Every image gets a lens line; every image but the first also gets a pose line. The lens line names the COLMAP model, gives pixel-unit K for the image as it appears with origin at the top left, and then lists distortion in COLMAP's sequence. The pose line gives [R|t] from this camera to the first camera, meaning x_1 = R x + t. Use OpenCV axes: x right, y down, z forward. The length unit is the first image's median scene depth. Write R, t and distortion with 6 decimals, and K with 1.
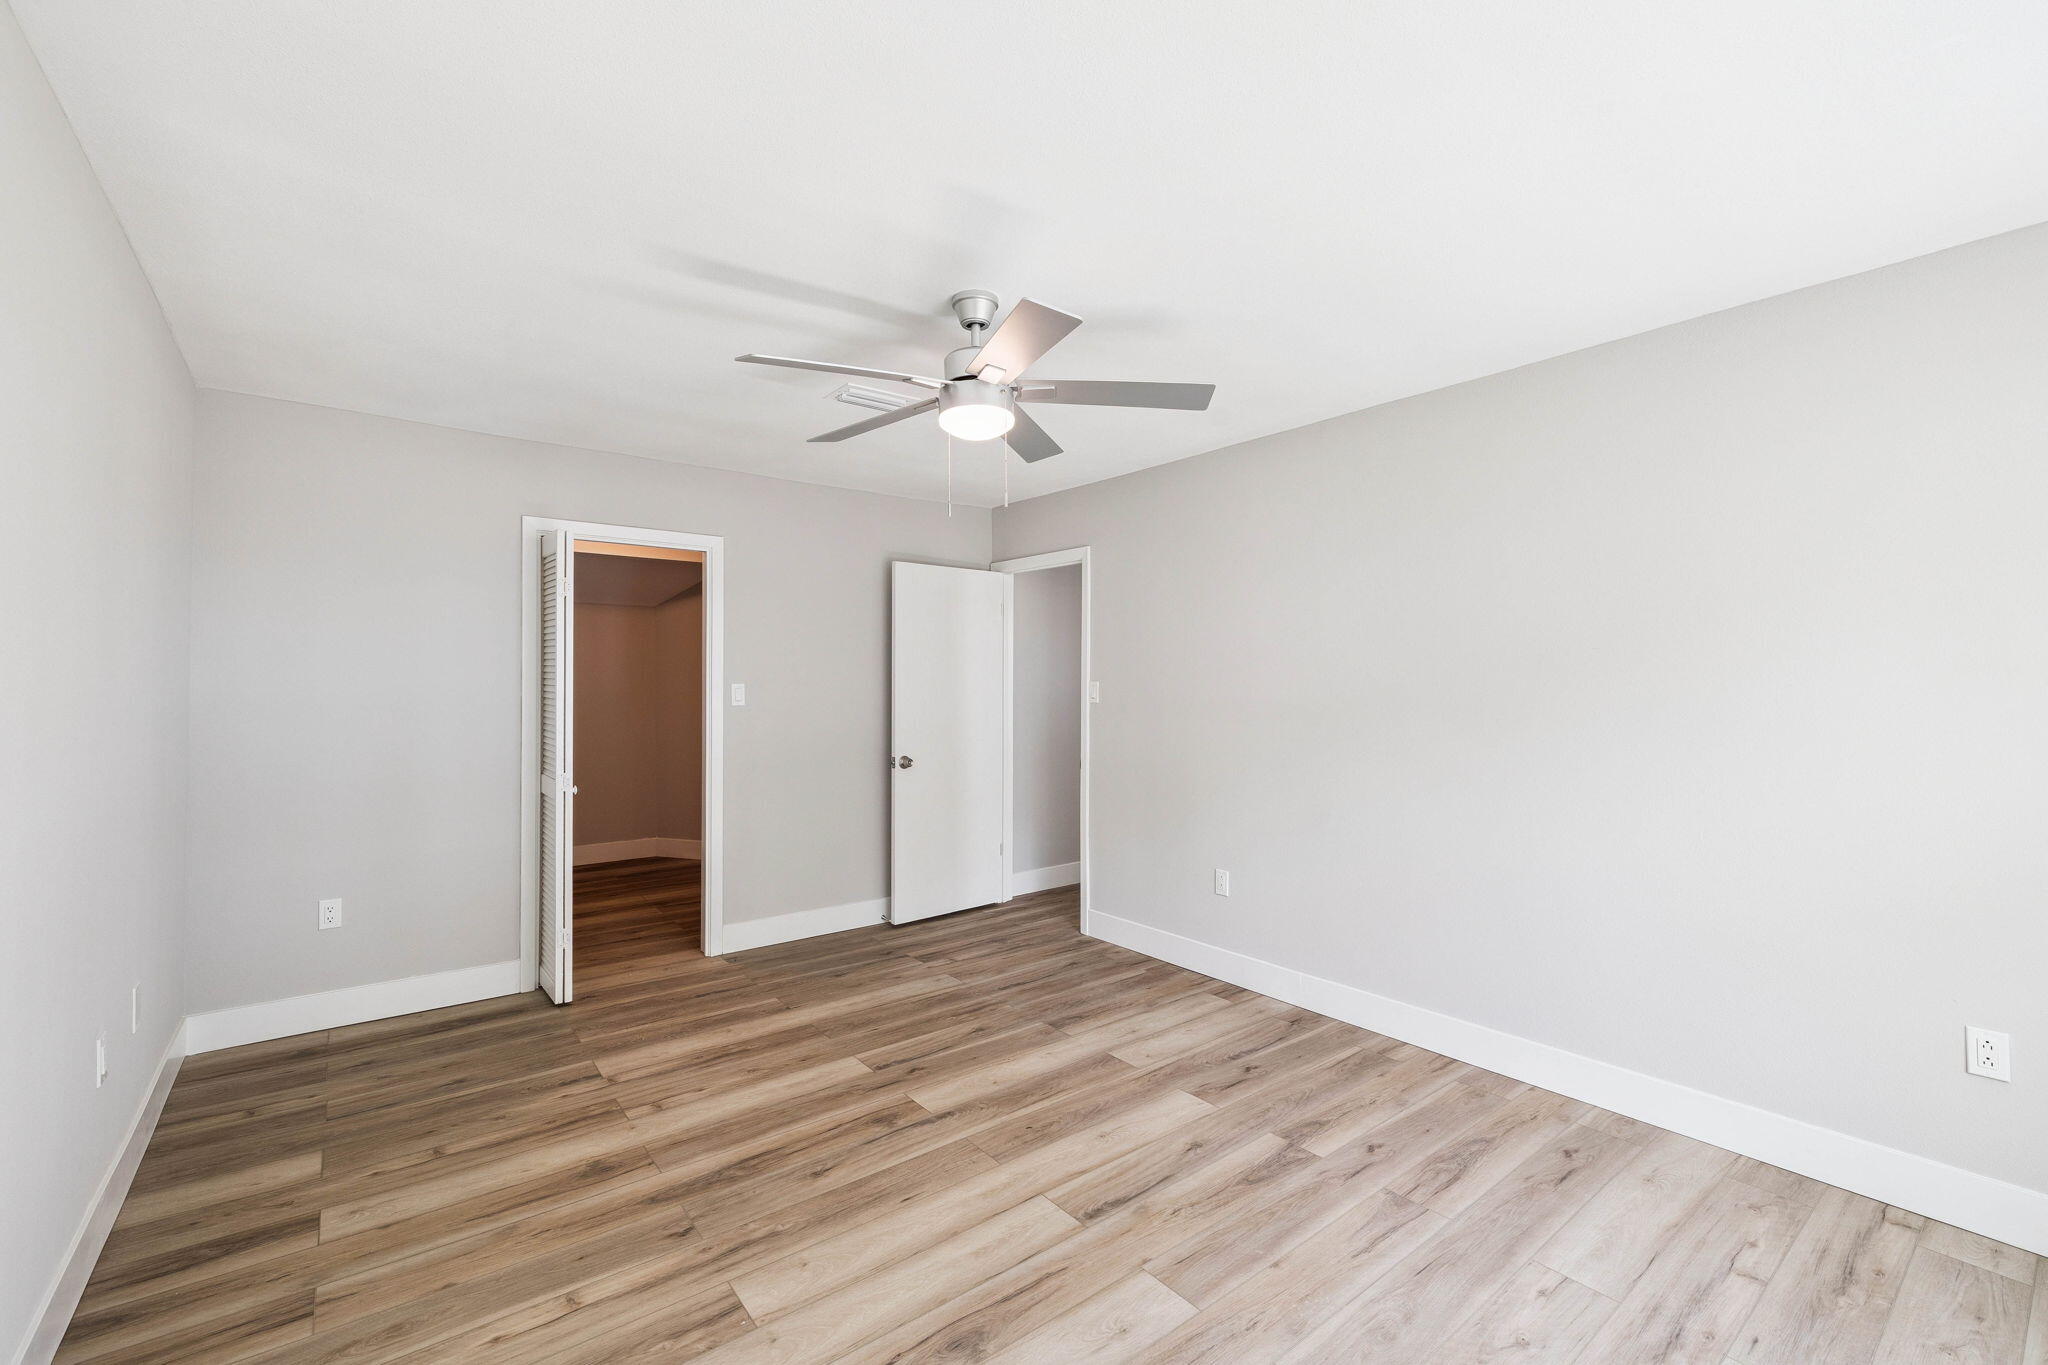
lens RADIAL K [[867.0, 0, 1026.8], [0, 867.0, 679.5], [0, 0, 1]] dist [-0.002204, 0.000598]
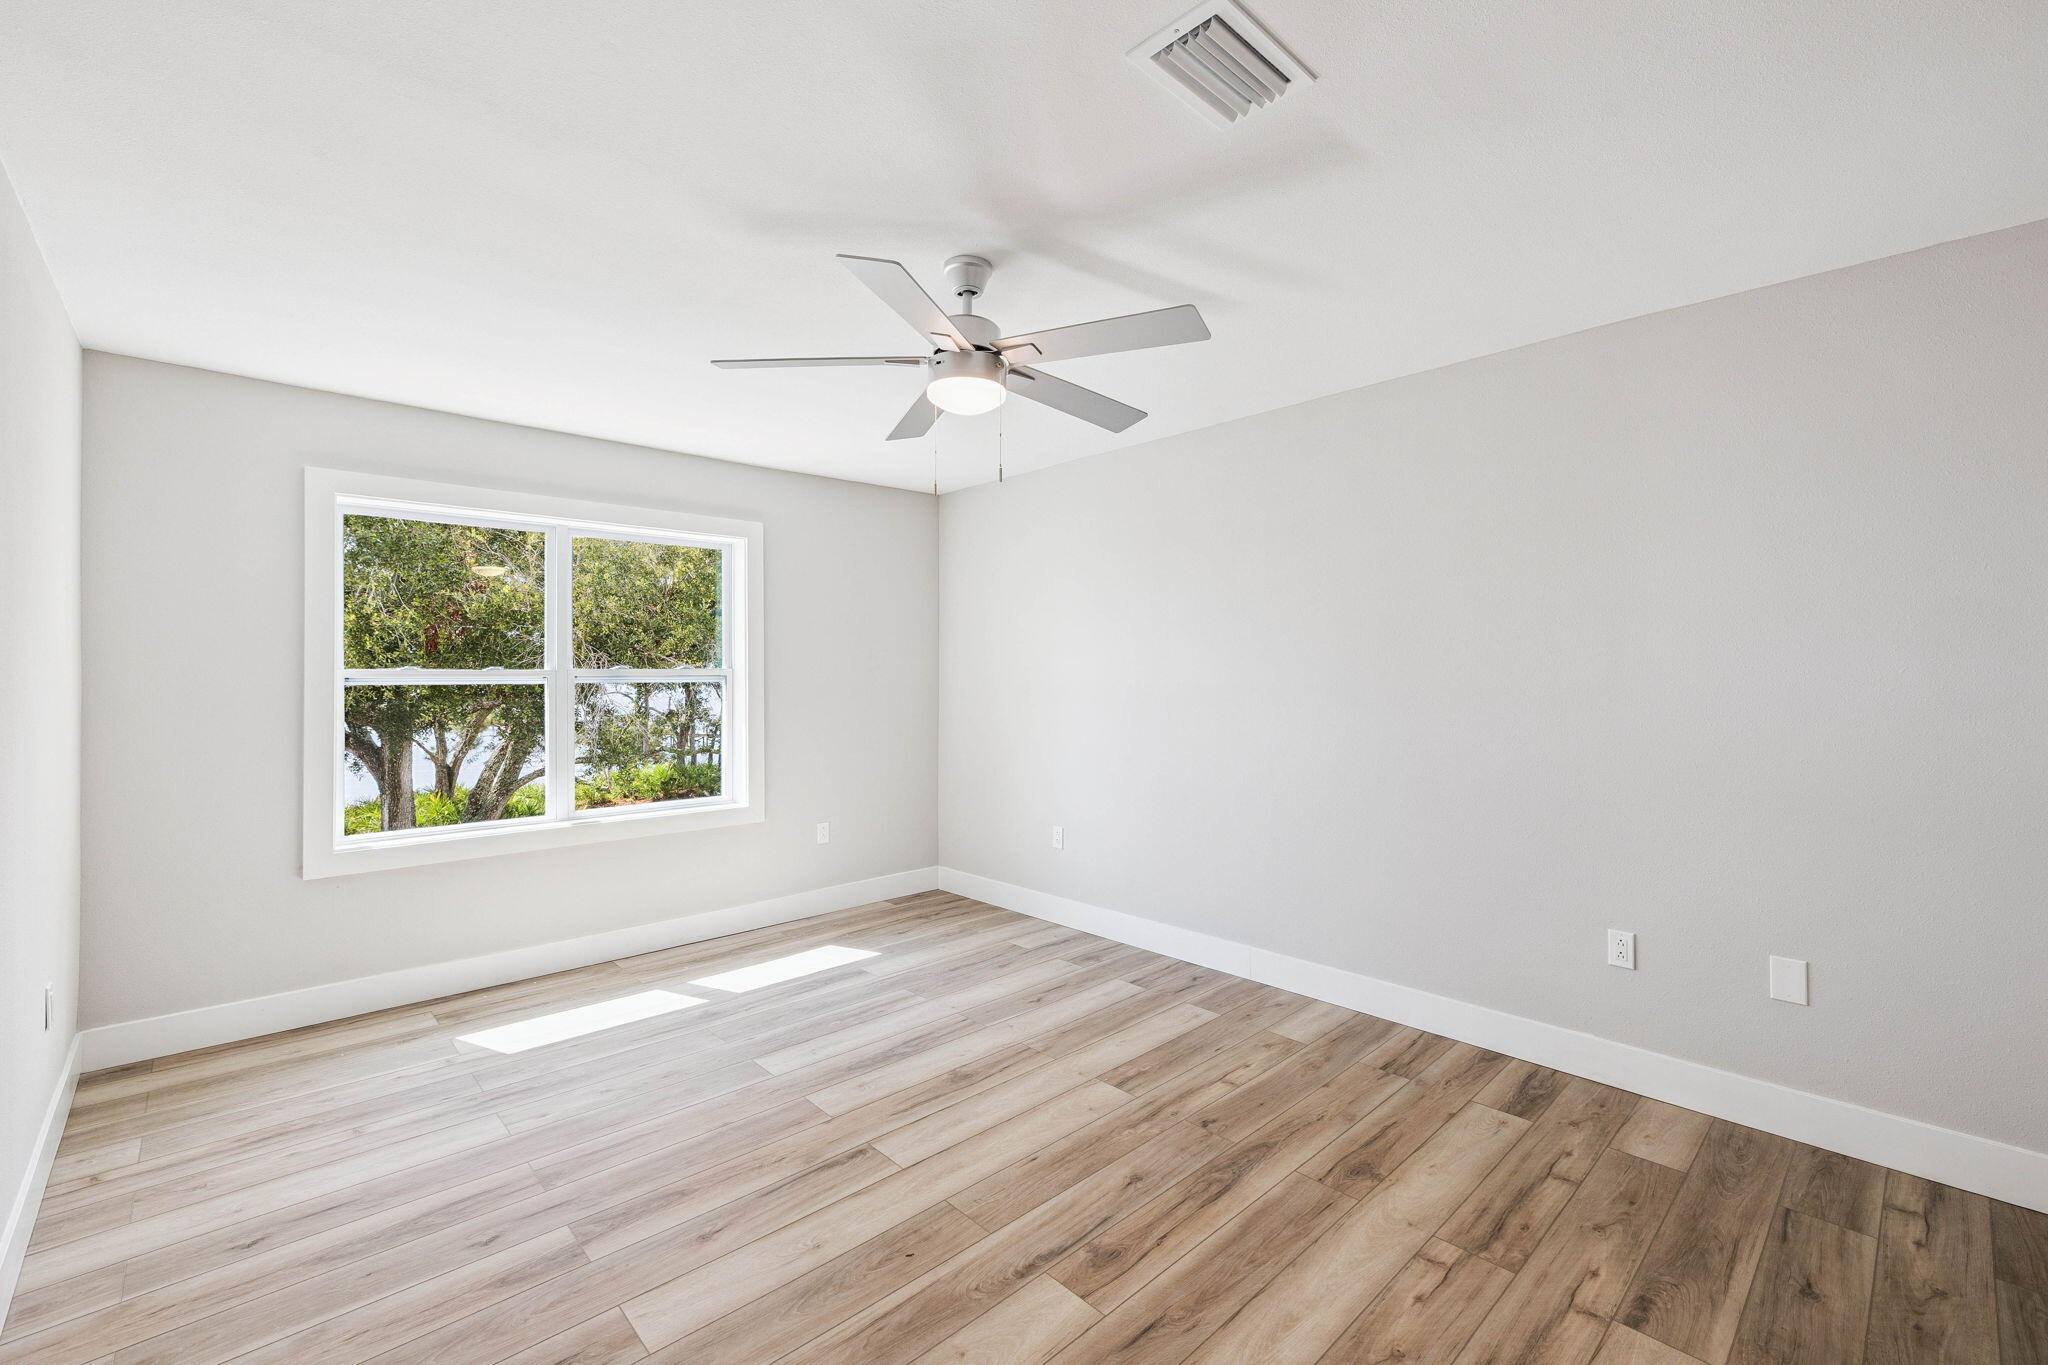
lens RADIAL K [[867.0, 0, 1031.8], [0, 867.0, 670.5], [0, 0, 1]] dist [-0.002204, 0.000598]
pose [[-0.995255, 0.003204, -0.097248, -0.034863], [0.003554, 0.999988, -0.003428, 0.009623], [0.097236, -0.003757, -0.995254, 1.966212]]
